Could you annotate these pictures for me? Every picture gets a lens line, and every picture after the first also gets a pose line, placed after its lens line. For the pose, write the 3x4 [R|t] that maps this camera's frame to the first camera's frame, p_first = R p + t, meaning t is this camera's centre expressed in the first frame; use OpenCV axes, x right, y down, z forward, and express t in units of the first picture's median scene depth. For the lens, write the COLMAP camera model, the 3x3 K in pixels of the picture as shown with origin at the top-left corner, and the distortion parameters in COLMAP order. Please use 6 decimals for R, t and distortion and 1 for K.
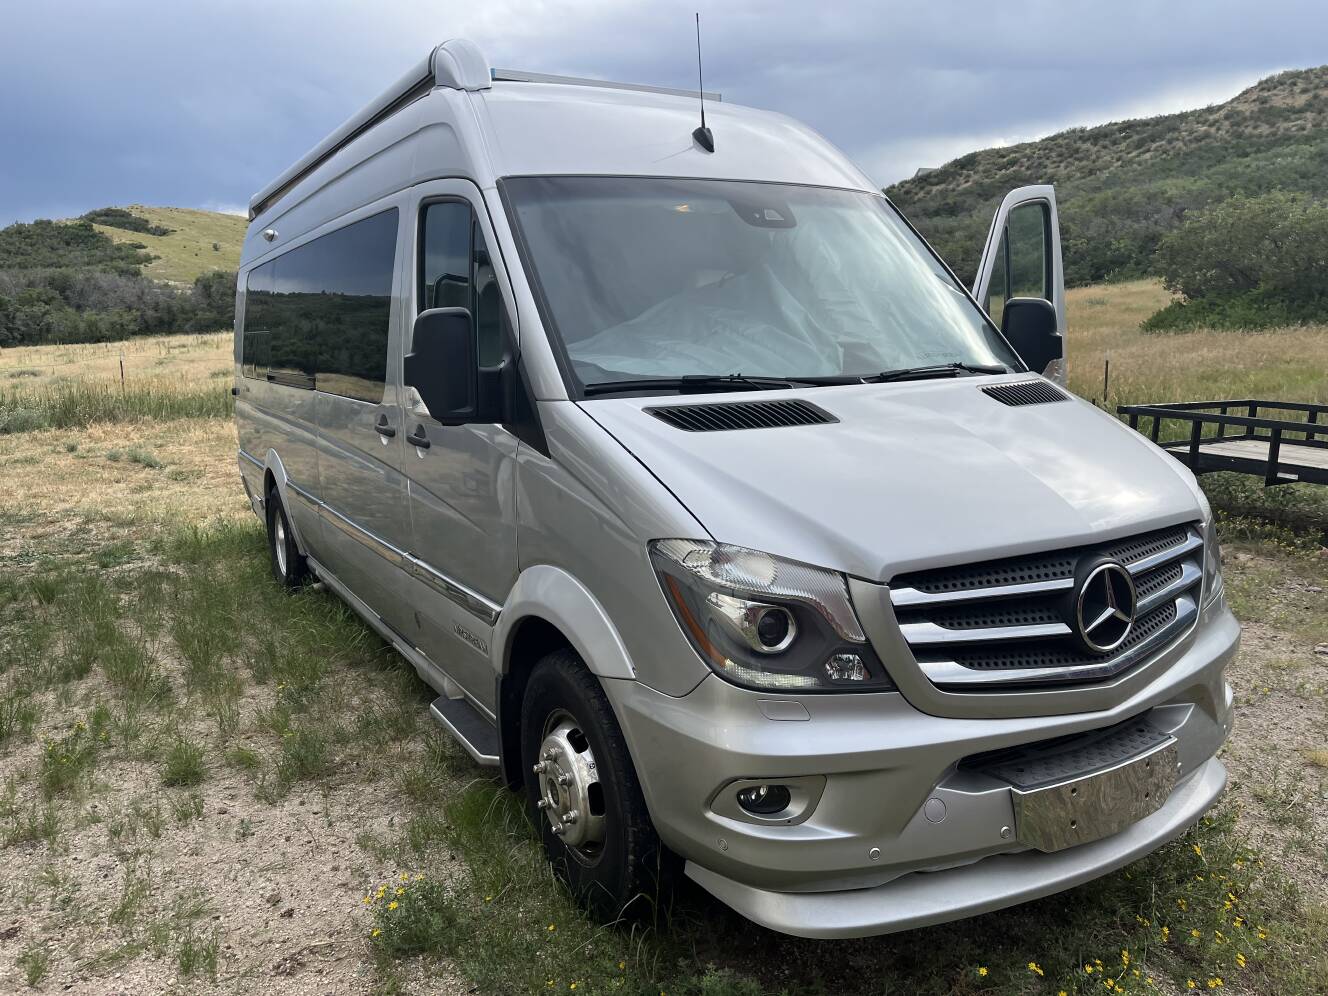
lens RADIAL K [[1062.0, 0, 664.0], [0, 1062.0, 498.0], [0, 0, 1]] dist [0.025081, -0.001066]
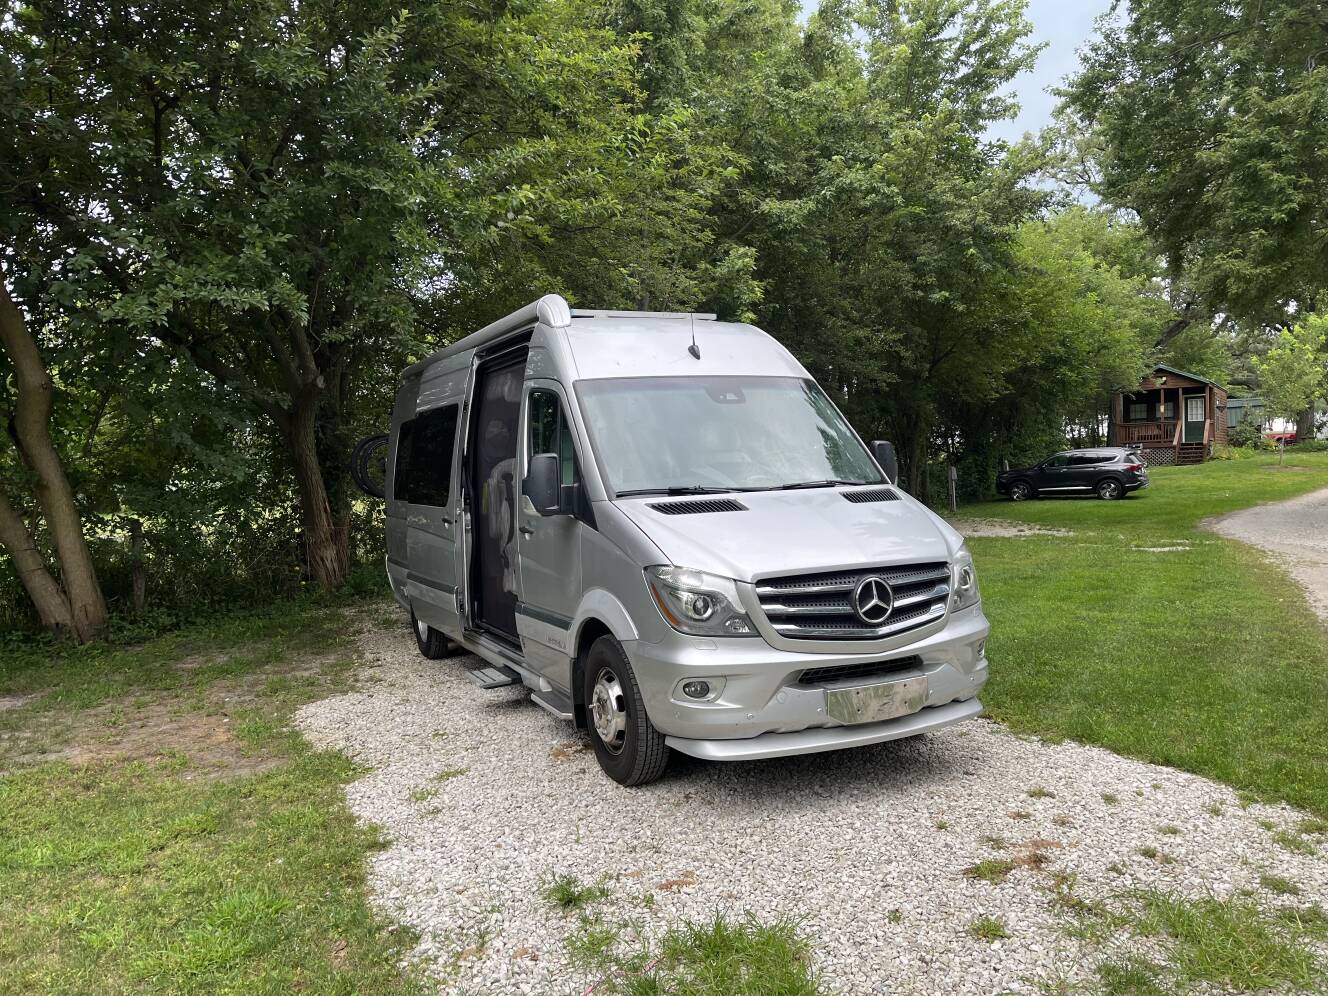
lens RADIAL K [[1057.5, 0, 646.8], [0, 1057.5, 512.8], [0, 0, 1]] dist [0.066858, -0.103732]
pose [[0.995178, -0.012705, -0.097258, 0.175357], [0.002652, 0.994698, -0.102809, 0.133413], [0.098048, 0.102055, 0.989935, -0.939875]]
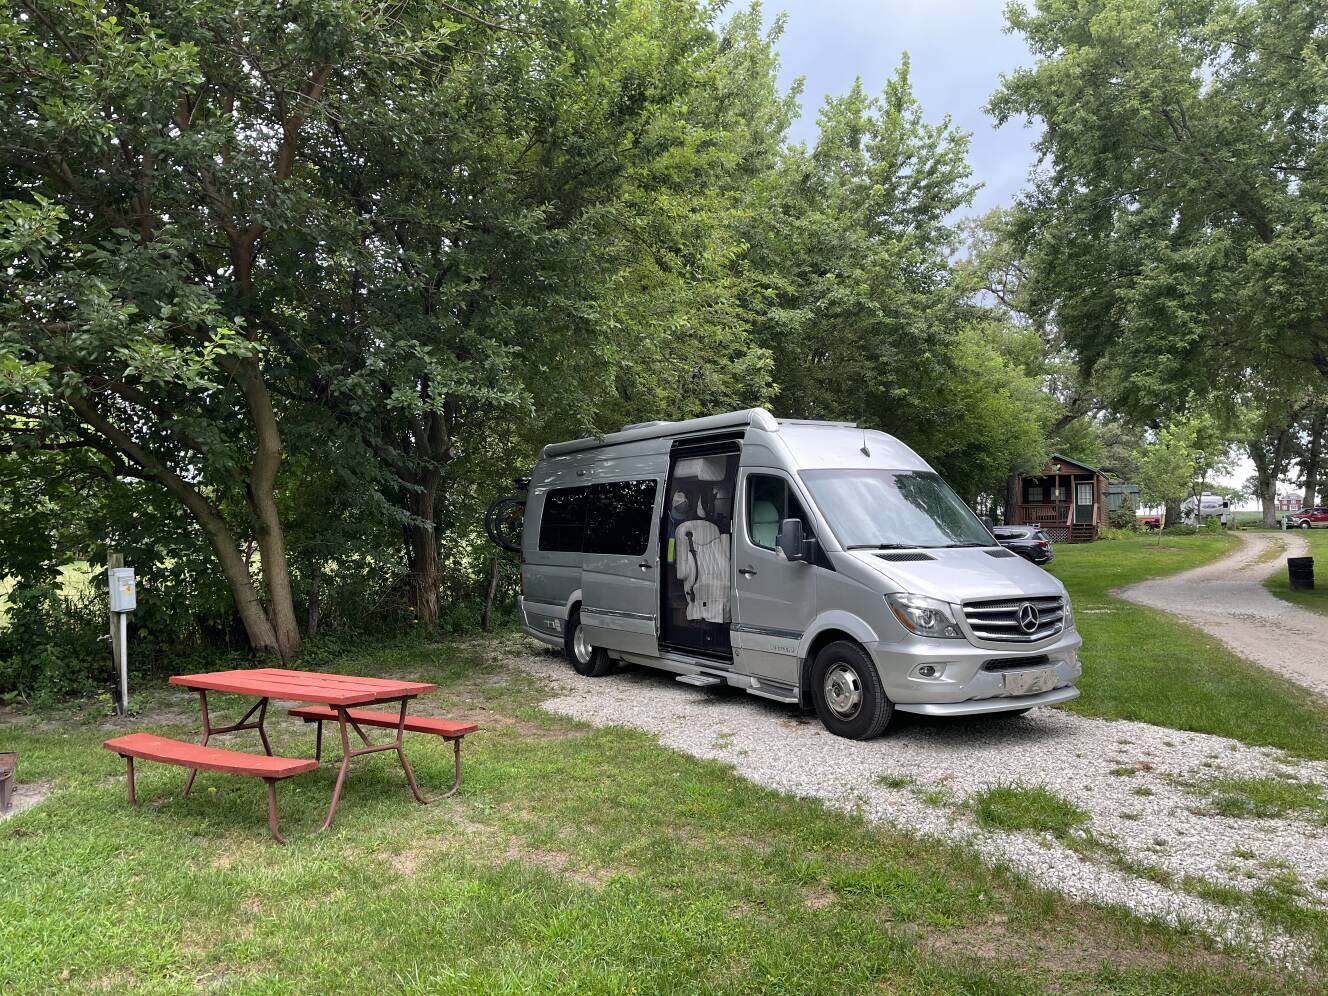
lens RADIAL K [[1062.0, 0, 664.0], [0, 1062.0, 498.0], [0, 0, 1]] dist [0.025081, -0.001066]
pose [[0.999728, 0.013095, 0.019279, -0.683718], [-0.009456, 0.983979, -0.178032, 0.304926], [-0.021301, 0.177801, 0.983836, -2.004675]]
